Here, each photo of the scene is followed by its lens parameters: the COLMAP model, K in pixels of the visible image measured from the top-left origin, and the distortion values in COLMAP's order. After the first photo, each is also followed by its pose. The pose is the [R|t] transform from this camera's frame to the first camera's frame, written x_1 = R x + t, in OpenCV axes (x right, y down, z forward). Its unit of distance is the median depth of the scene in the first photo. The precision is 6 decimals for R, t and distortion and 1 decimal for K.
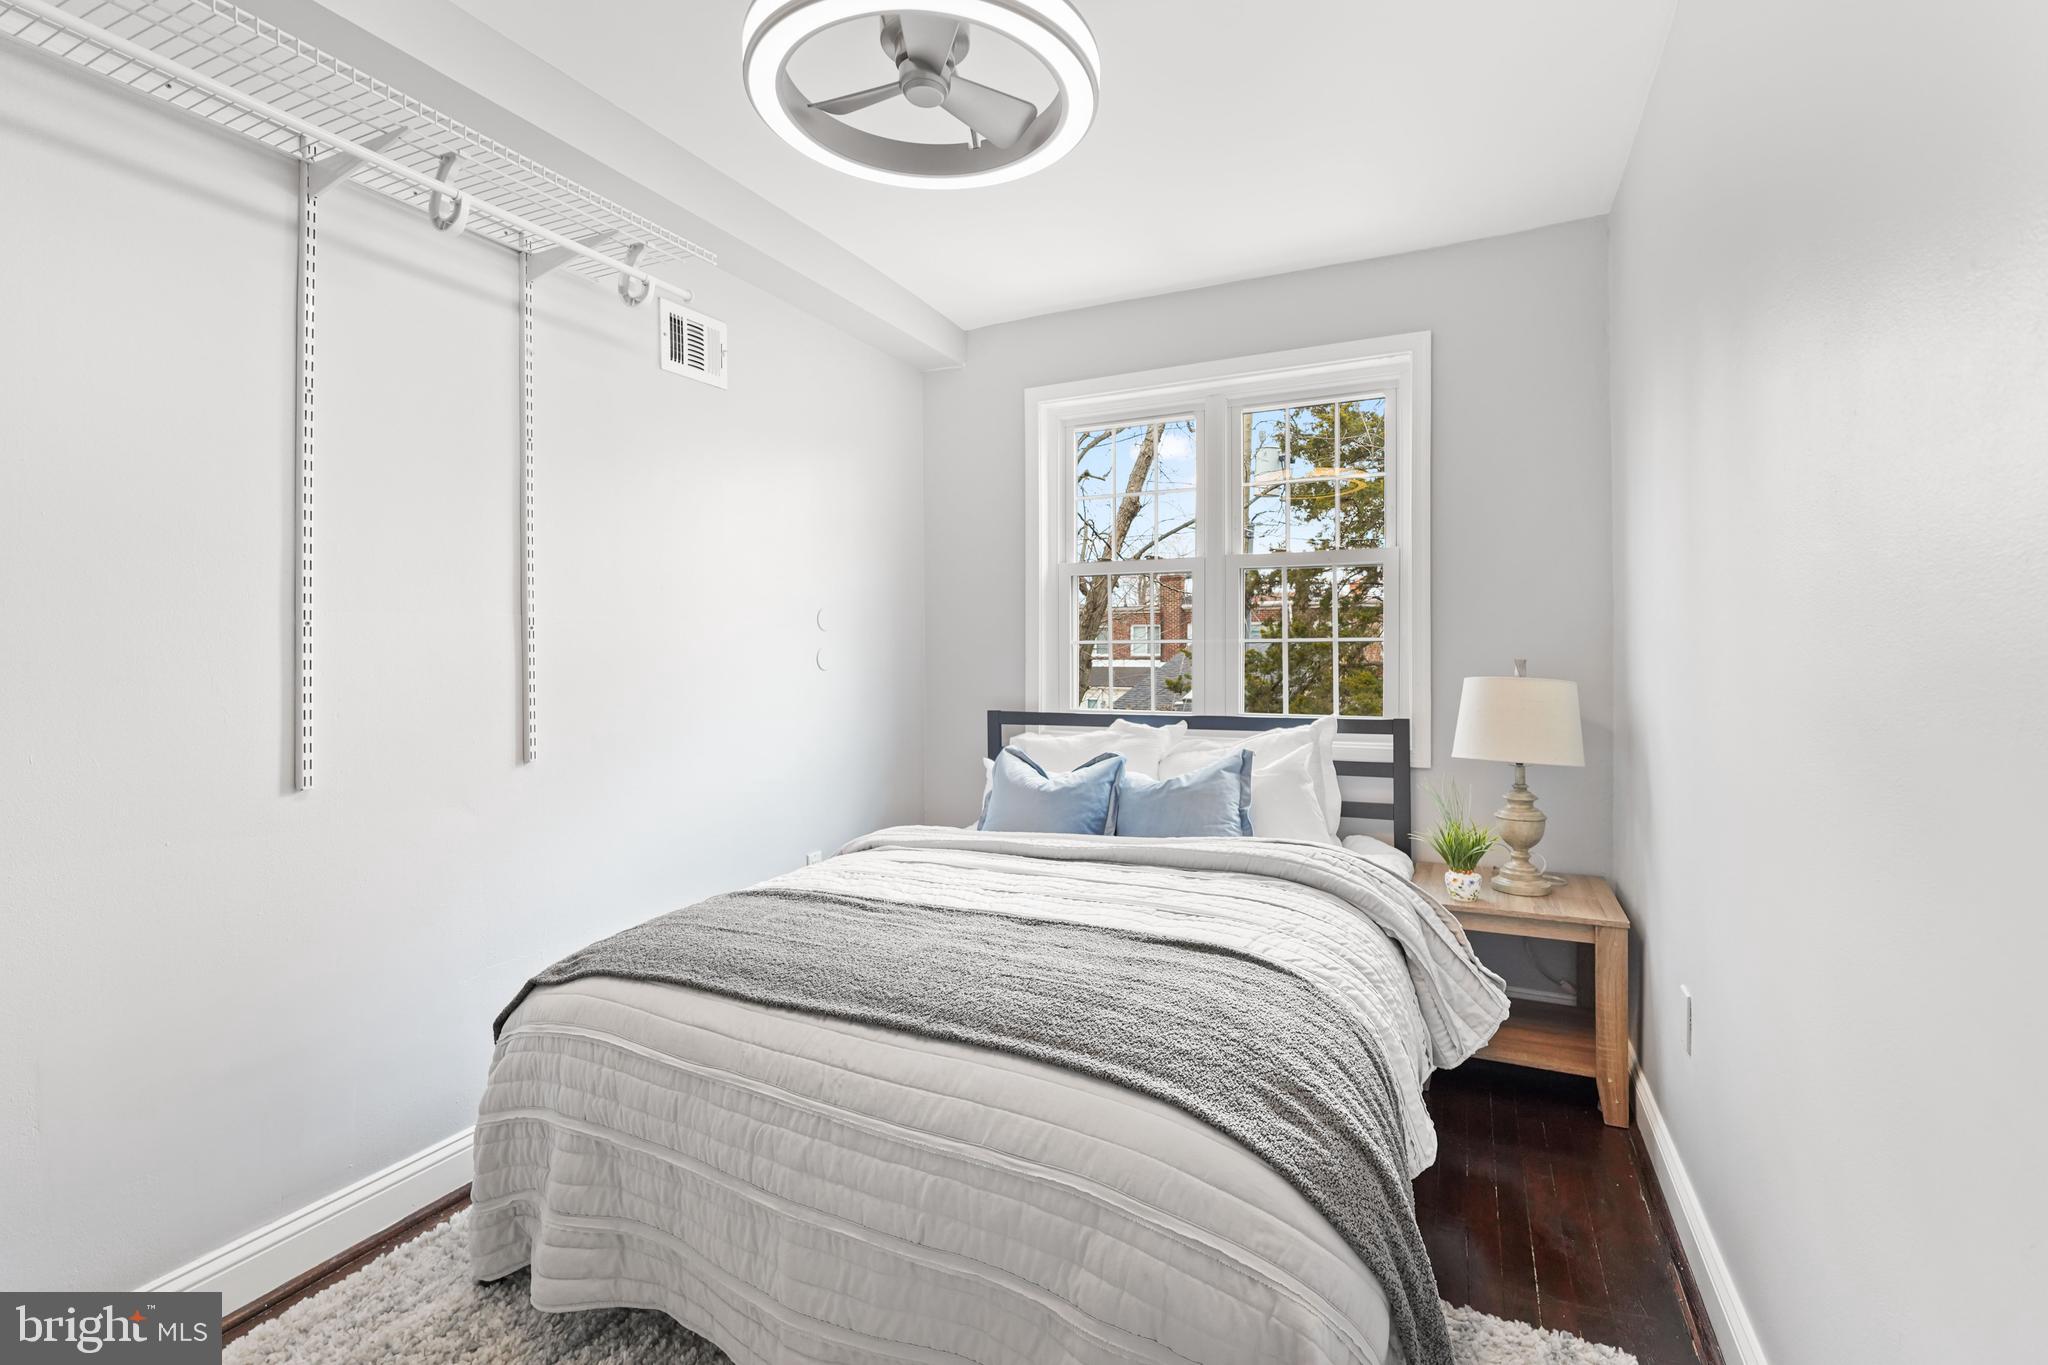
lens RADIAL K [[910.5, 0, 1023.7], [0, 910.5, 661.5], [0, 0, 1]] dist [-0.010123, 0.004594]
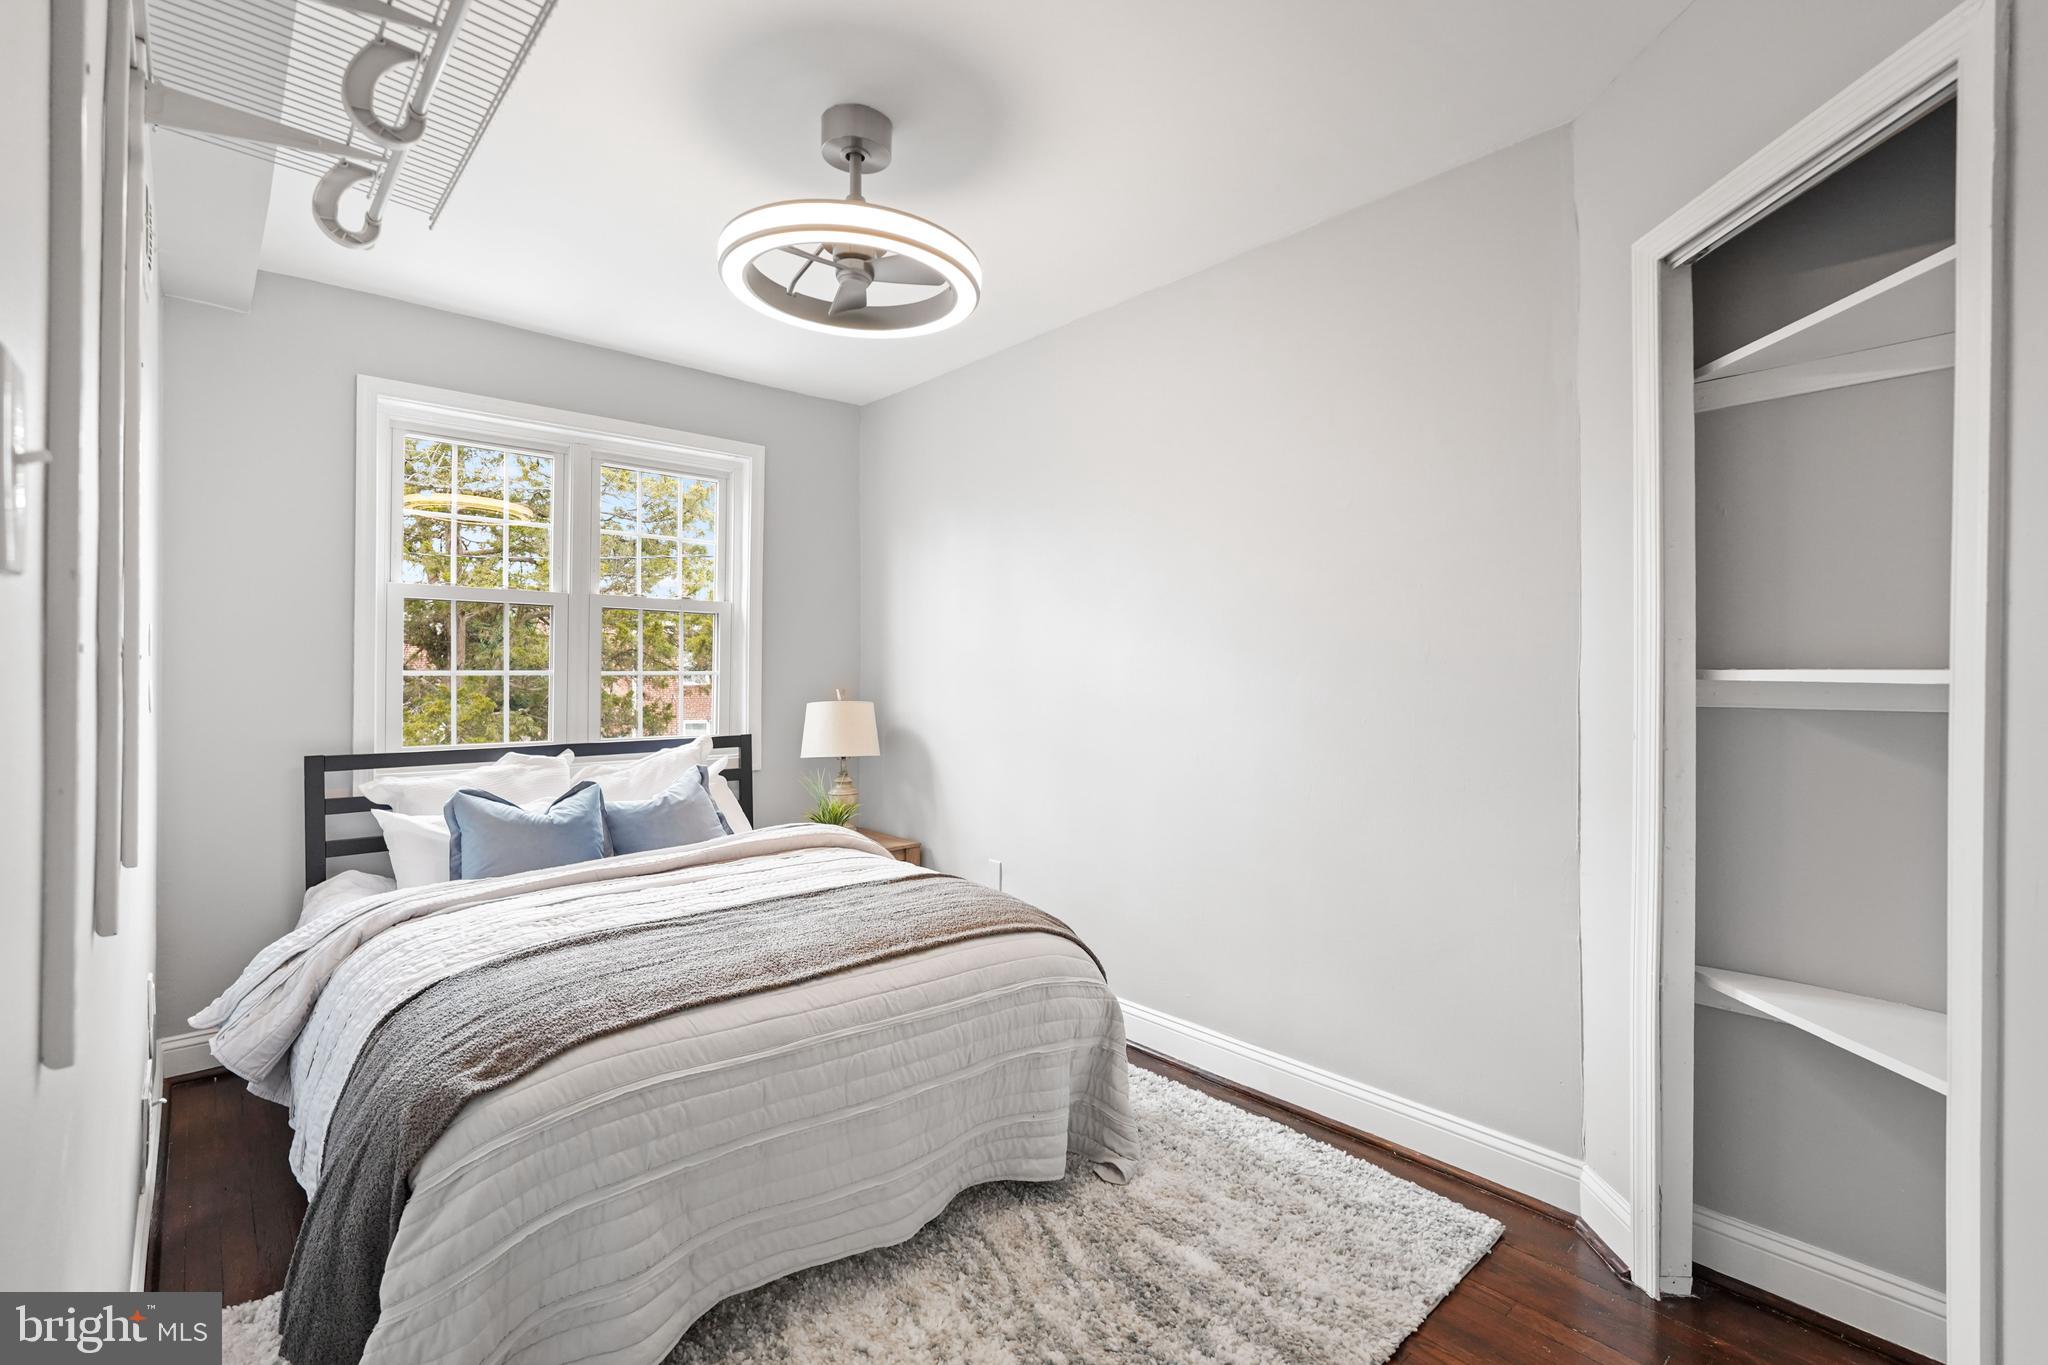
lens RADIAL K [[910.5, 0, 1014.6], [0, 910.5, 681.4], [0, 0, 1]] dist [-0.010123, 0.004594]
pose [[0.378654, -0.000124, 0.925538, -0.751462], [0.002910, 0.999995, -0.001057, -0.013611], [-0.925534, 0.003094, 0.378652, 0.155506]]
